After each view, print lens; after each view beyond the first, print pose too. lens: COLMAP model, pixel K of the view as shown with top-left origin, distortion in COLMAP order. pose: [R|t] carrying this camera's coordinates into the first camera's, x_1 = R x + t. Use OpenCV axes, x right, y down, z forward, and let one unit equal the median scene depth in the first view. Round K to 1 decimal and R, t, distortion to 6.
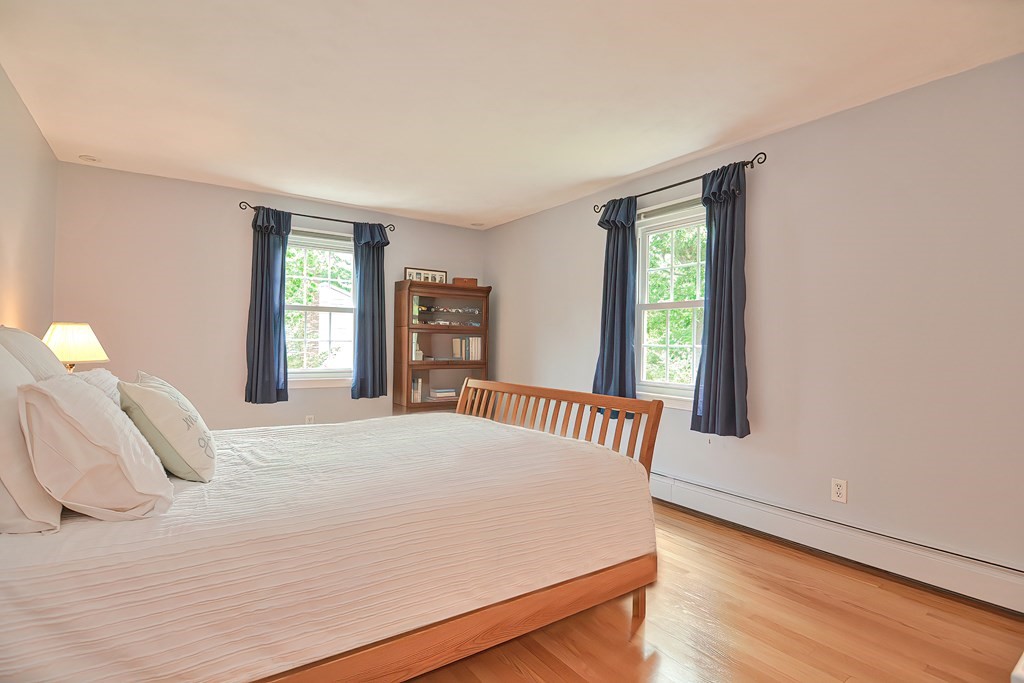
lens RADIAL K [[501.9, 0, 508.4], [0, 501.9, 342.7], [0, 0, 1]] dist [0.001231, 0.000044]
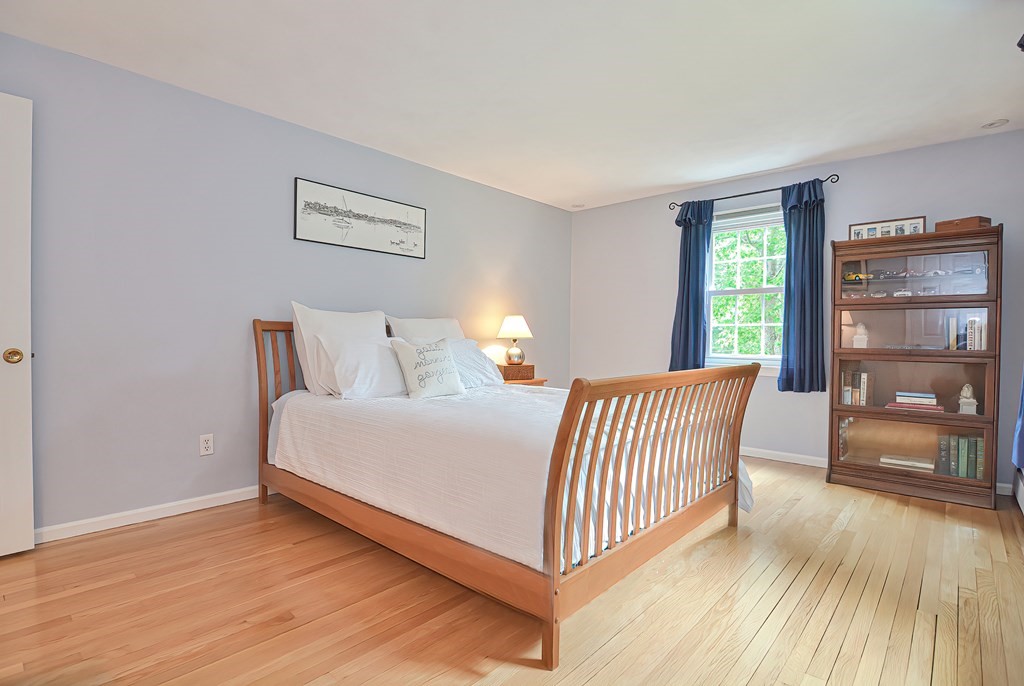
lens RADIAL K [[501.9, 0, 509.1], [0, 501.9, 342.8], [0, 0, 1]] dist [0.001231, 0.000044]
pose [[0.233234, -0.001092, -0.972420, 0.426254], [-0.006695, 0.999974, -0.002728, 0.034025], [0.972398, 0.007147, 0.233221, 0.341613]]
